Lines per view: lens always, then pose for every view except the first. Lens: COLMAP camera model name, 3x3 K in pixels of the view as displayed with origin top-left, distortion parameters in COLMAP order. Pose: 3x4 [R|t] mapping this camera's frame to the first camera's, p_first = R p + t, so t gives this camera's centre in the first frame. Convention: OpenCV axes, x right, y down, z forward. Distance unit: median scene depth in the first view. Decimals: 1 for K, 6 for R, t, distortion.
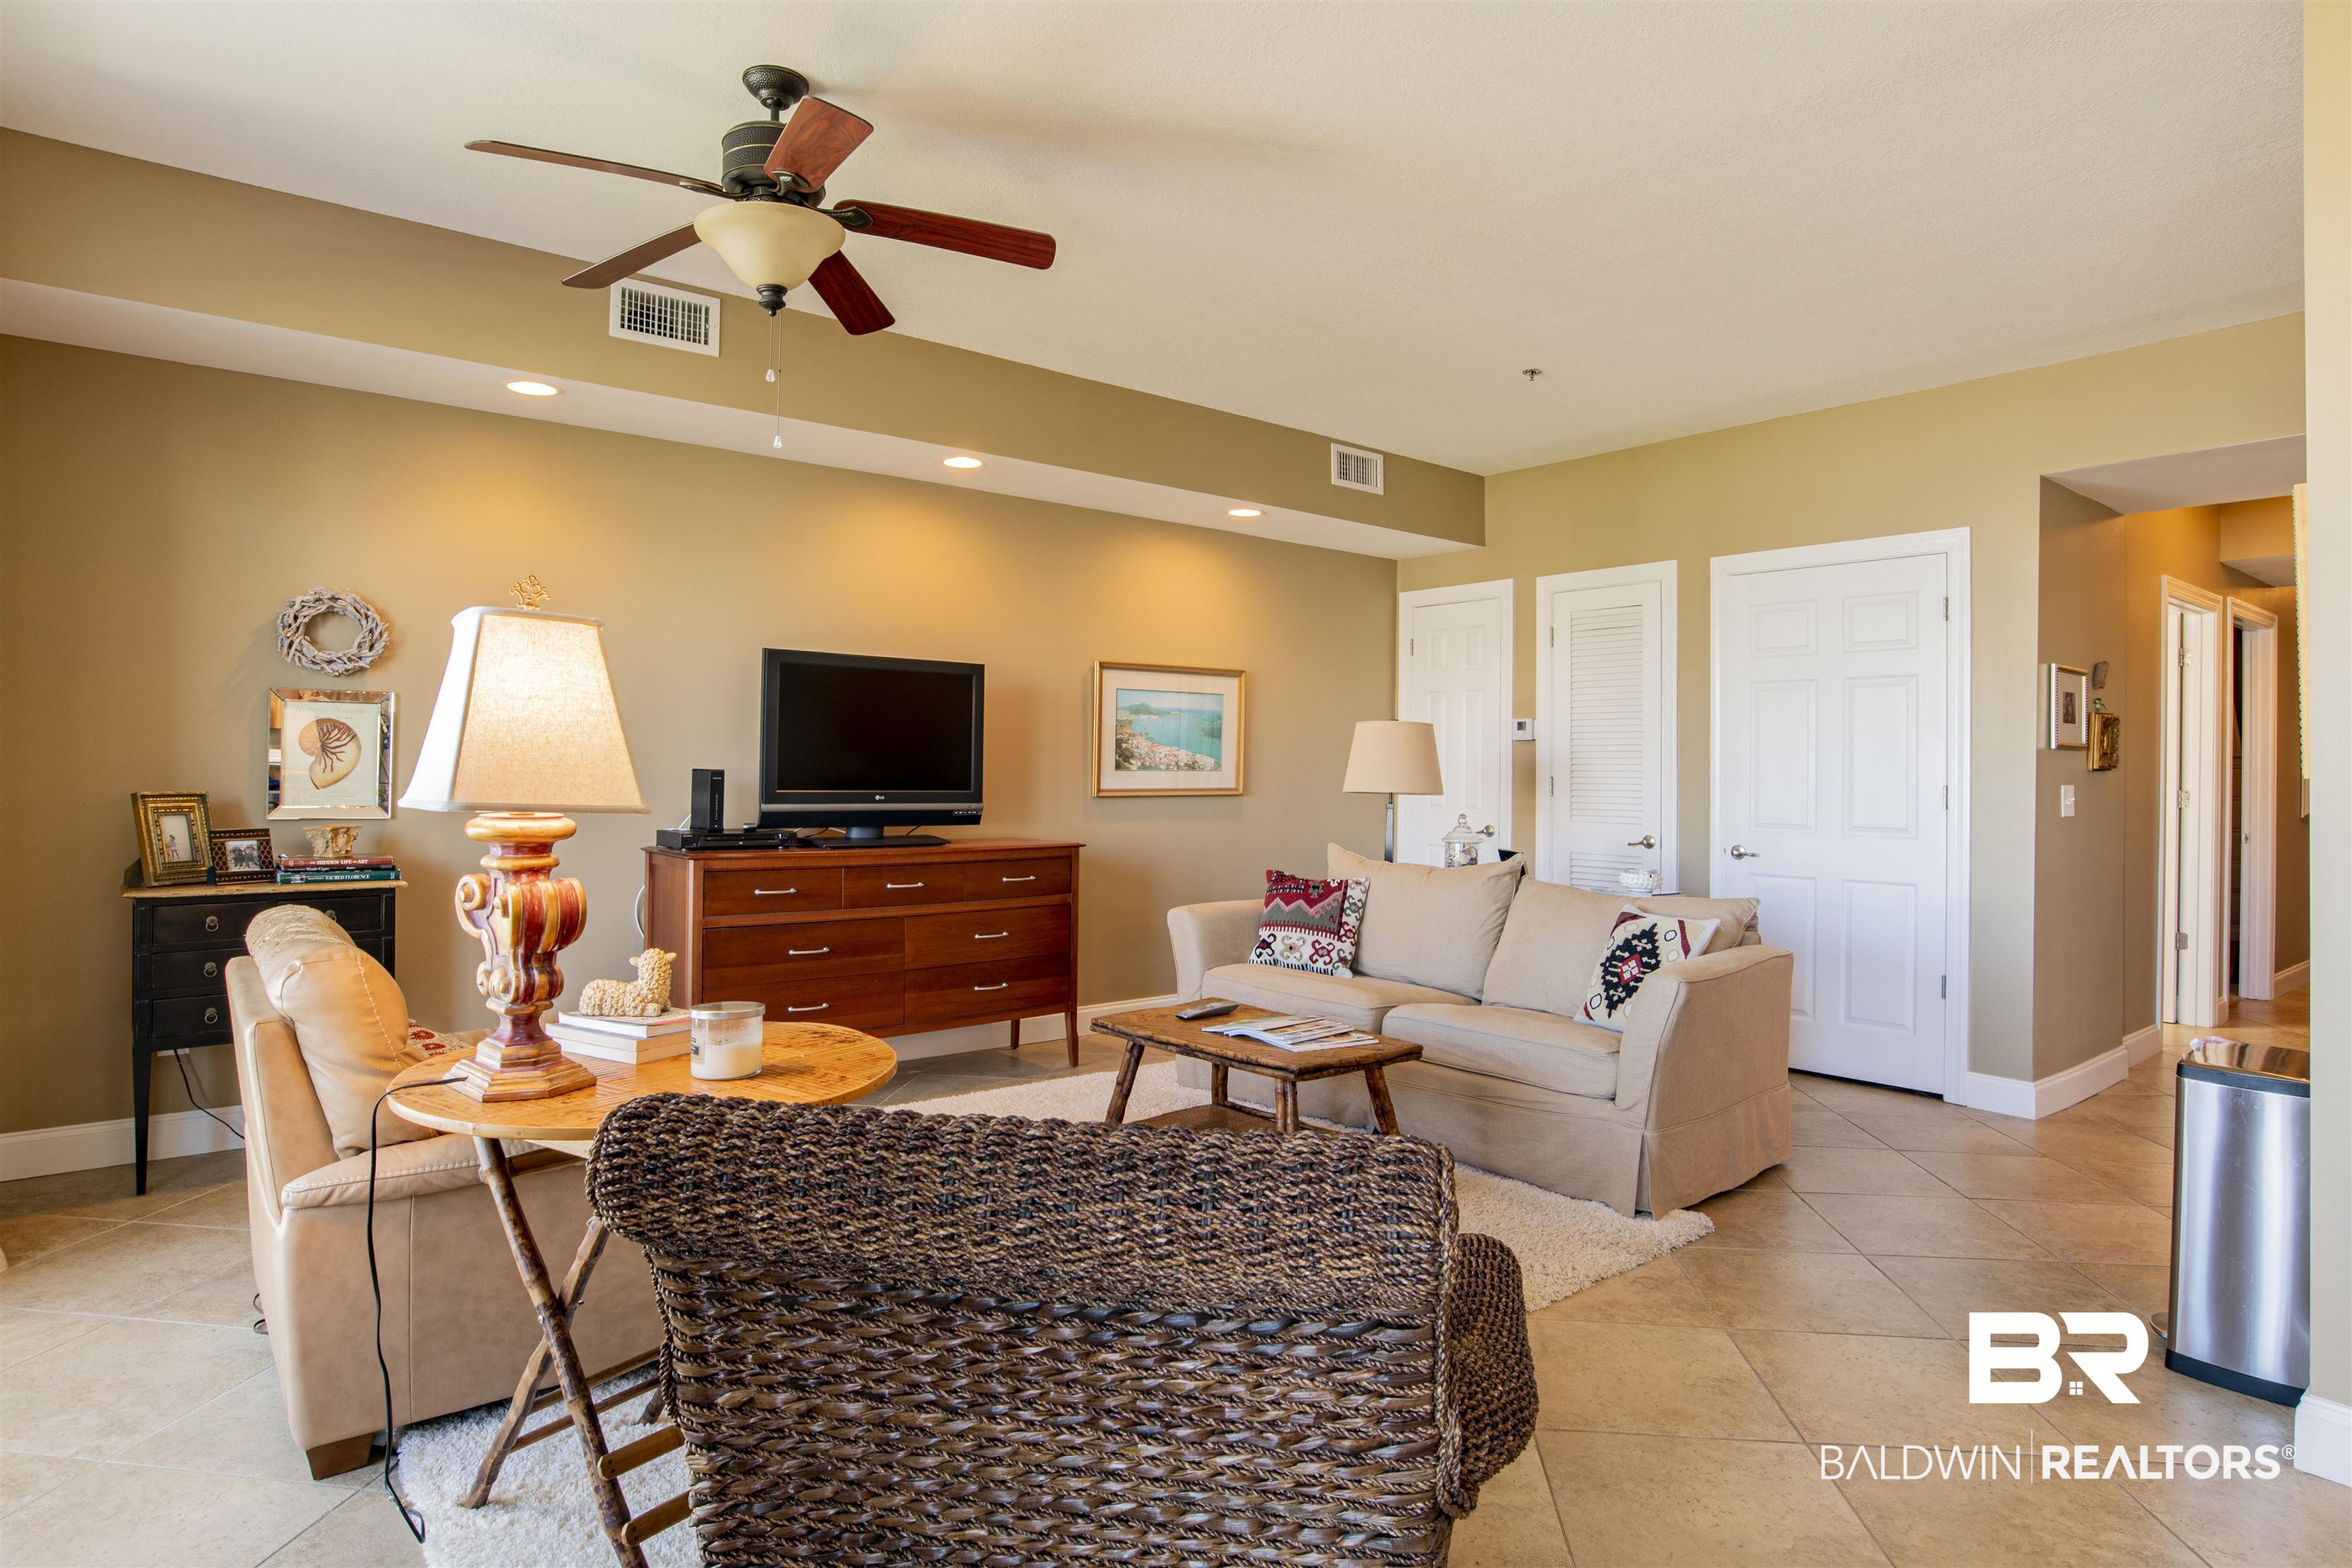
lens RADIAL K [[1277.2, 0, 1208.3], [0, 1277.2, 774.6], [0, 0, 1]] dist [-0.048009, 0.006983]
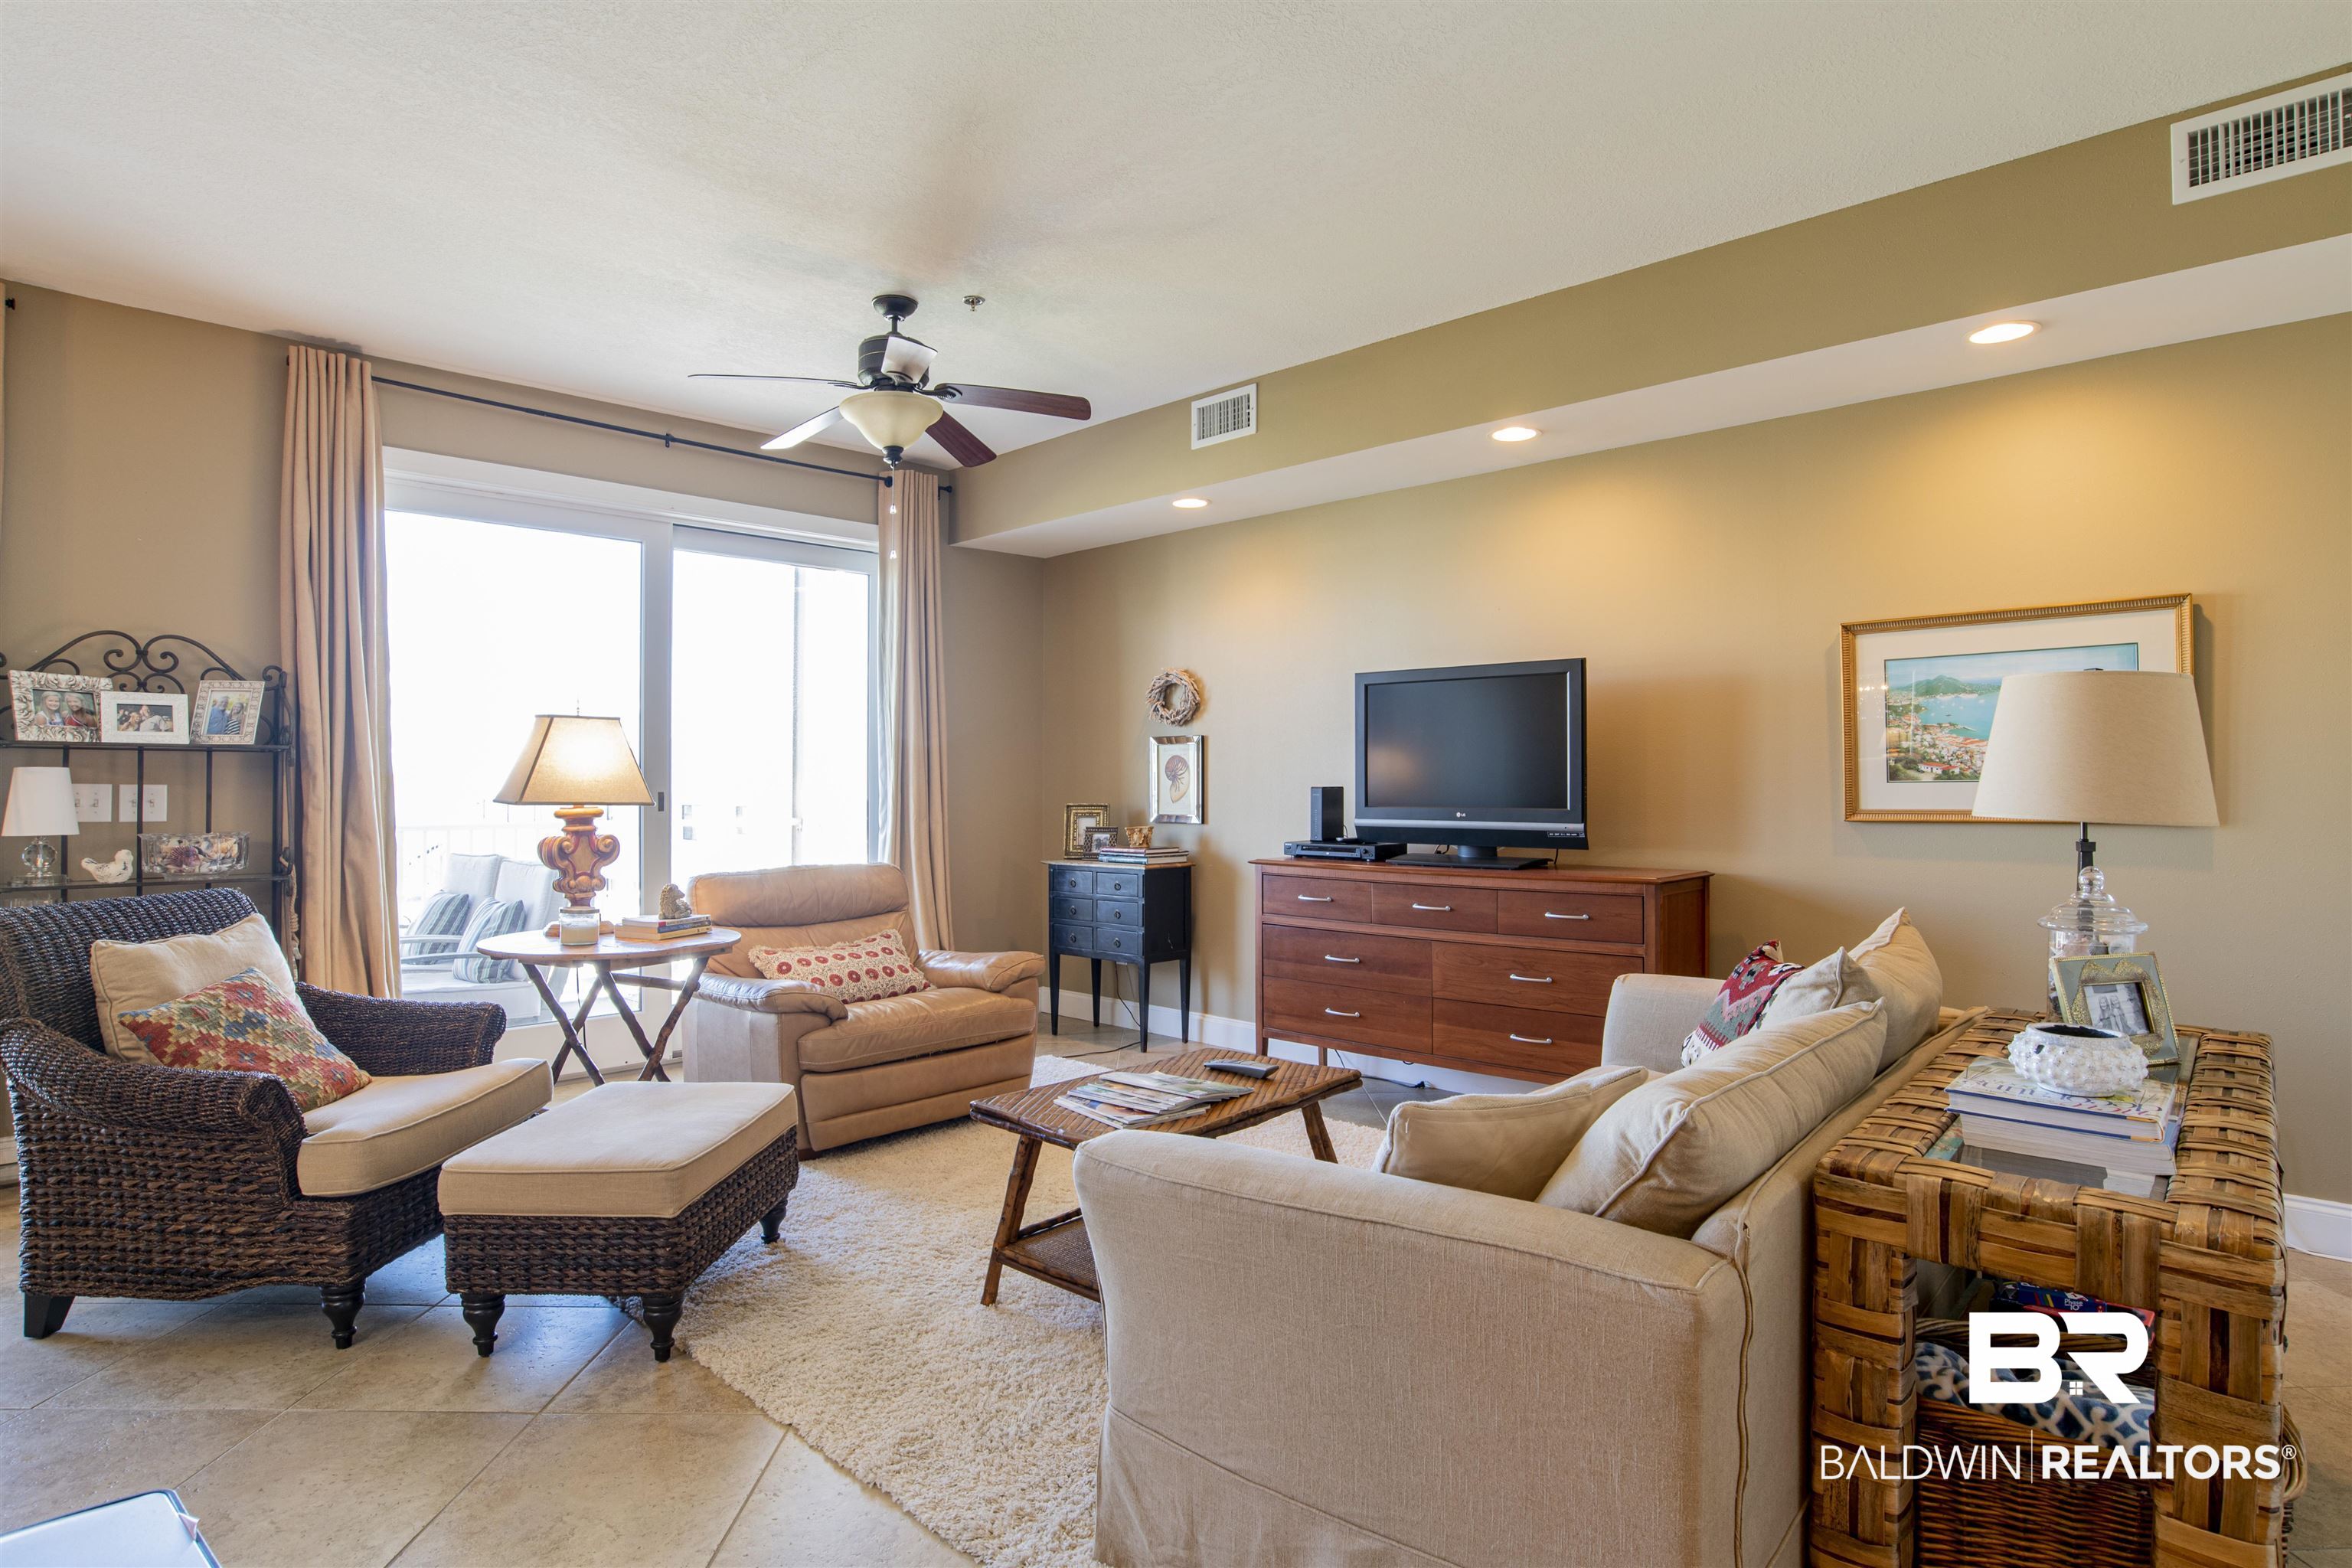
lens RADIAL K [[1277.2, 0, 1205.0], [0, 1277.2, 791.0], [0, 0, 1]] dist [-0.048009, 0.006983]
pose [[0.112287, -0.009529, -0.993630, 0.647524], [-0.001163, 0.999952, -0.009722, 0.009726], [0.993675, 0.002248, 0.112270, 0.688754]]
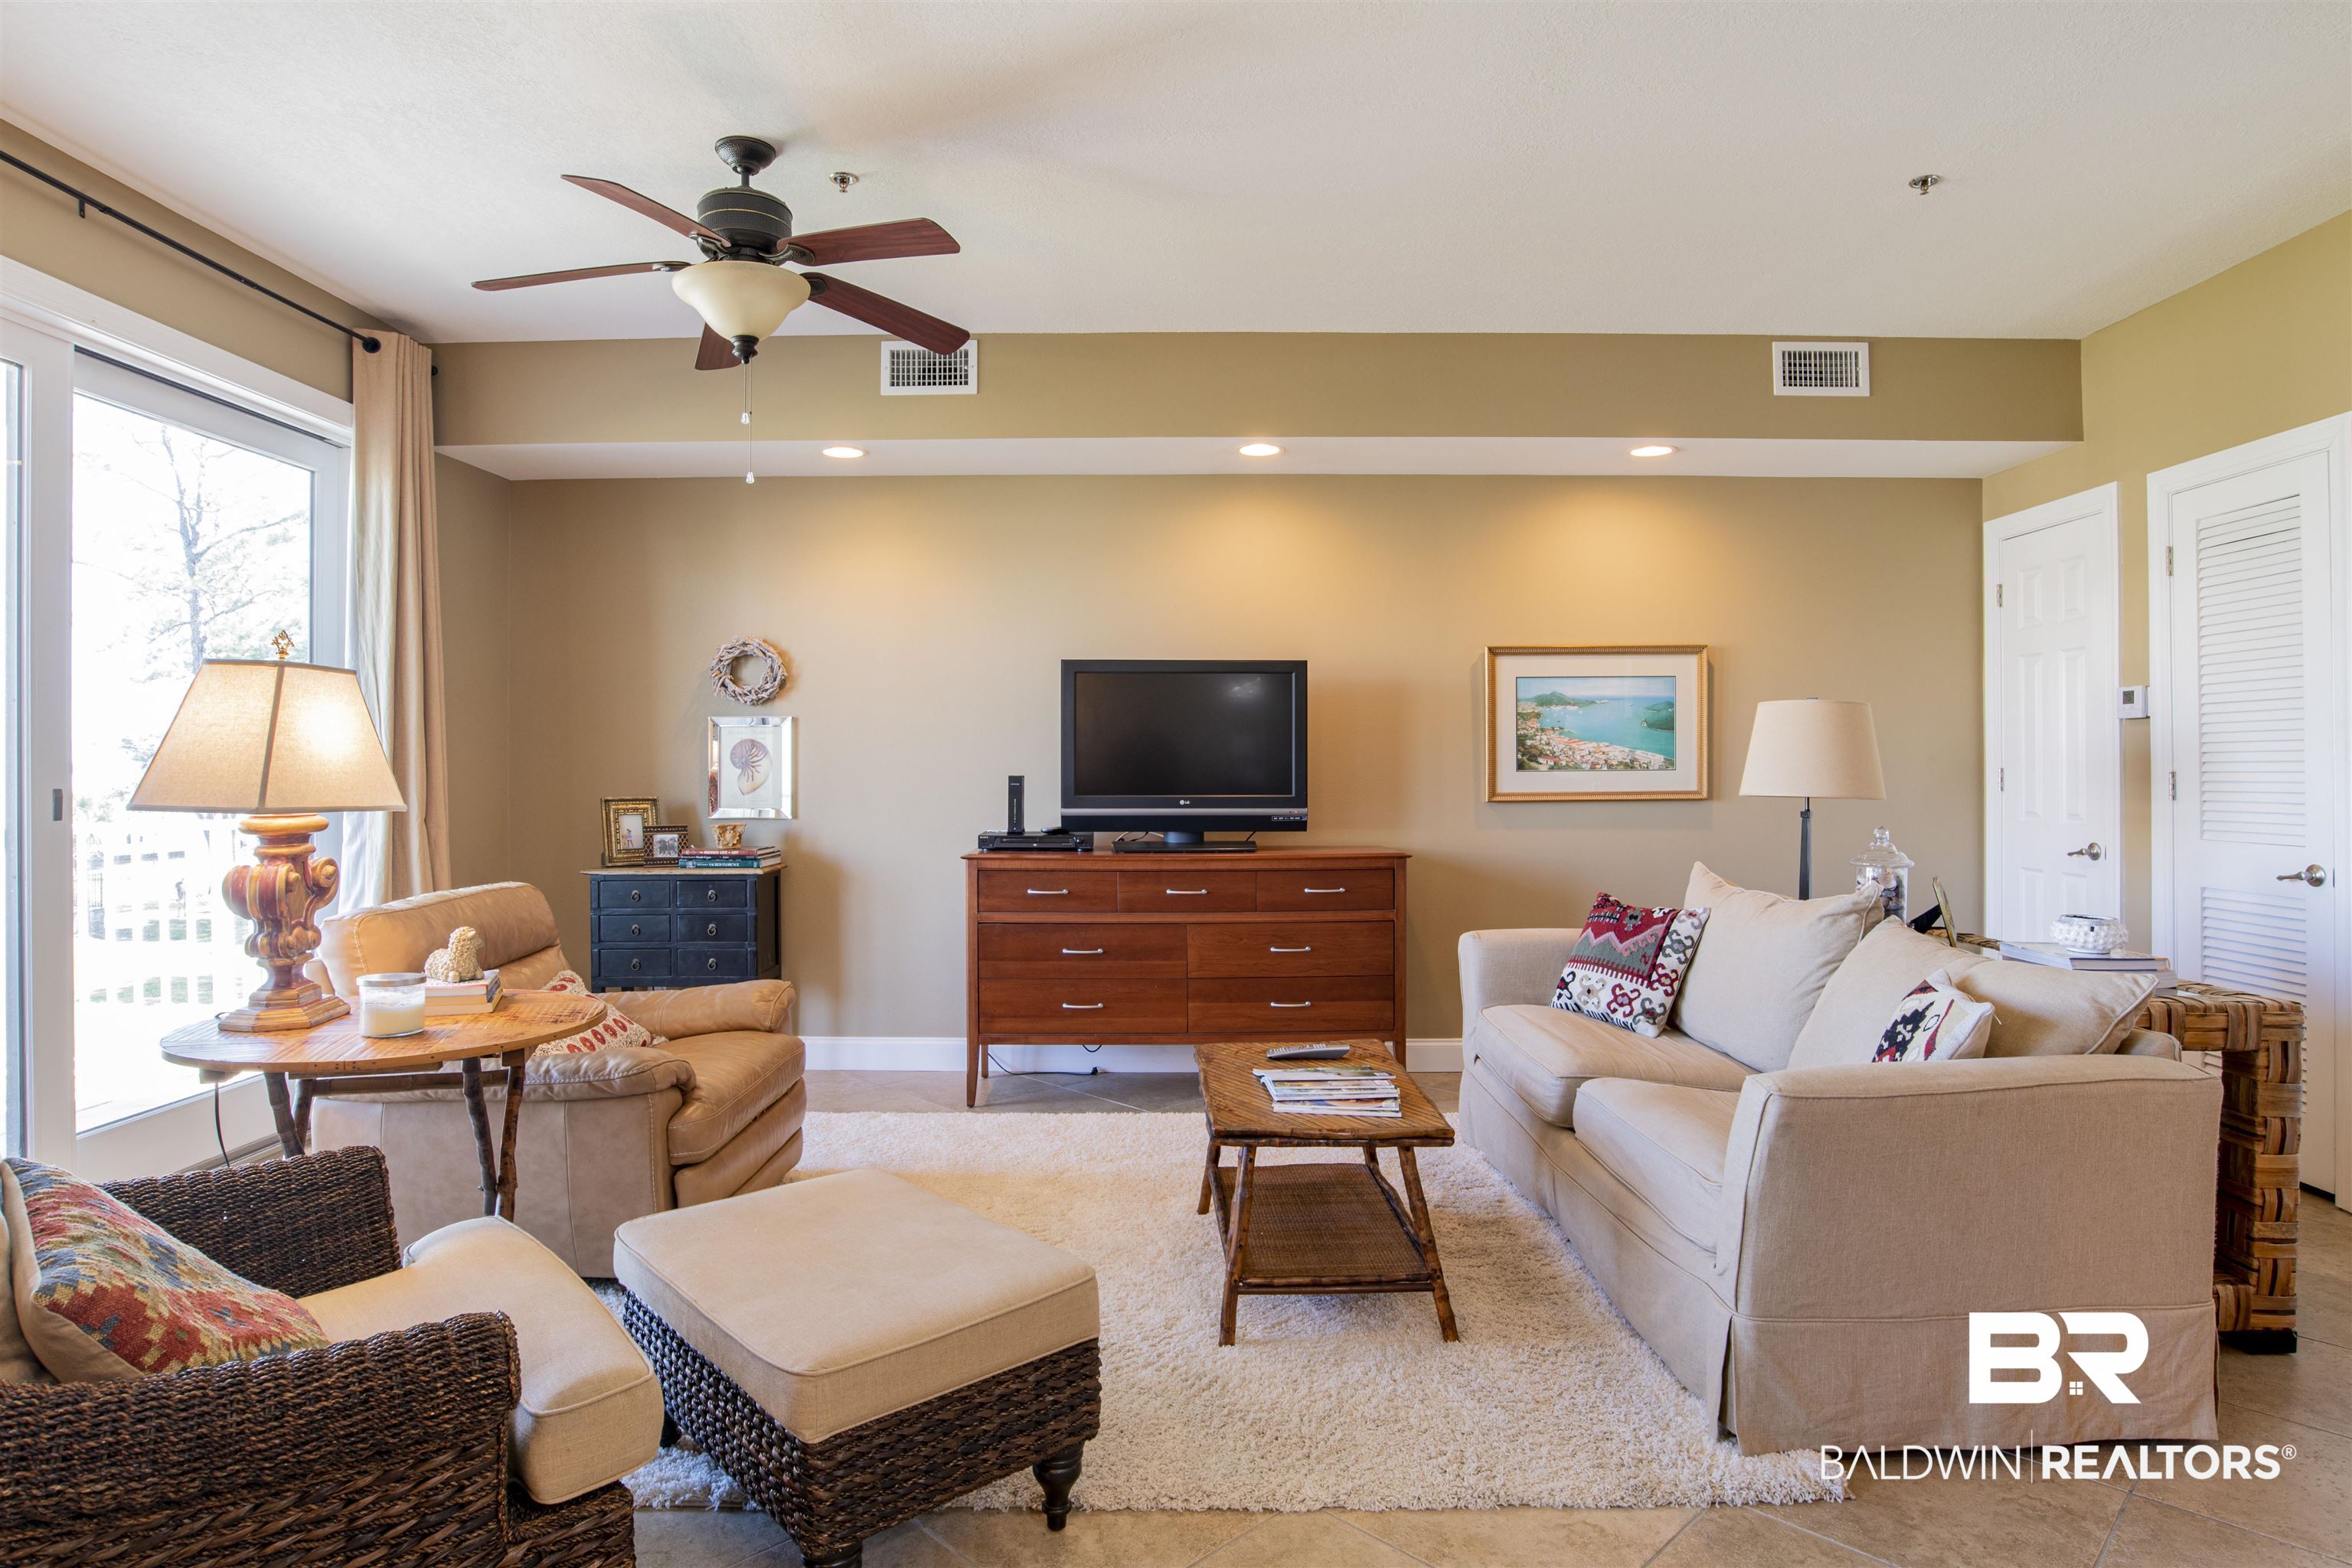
lens RADIAL K [[1302.4, 0, 1221.1], [0, 1302.4, 783.5], [0, 0, 1]] dist [-0.052969, 0.020295]
pose [[0.775053, -0.007841, -0.631848, 0.395658], [0.009874, 0.999951, -0.000297, 0.003953], [0.631819, -0.006009, 0.775093, 0.226649]]
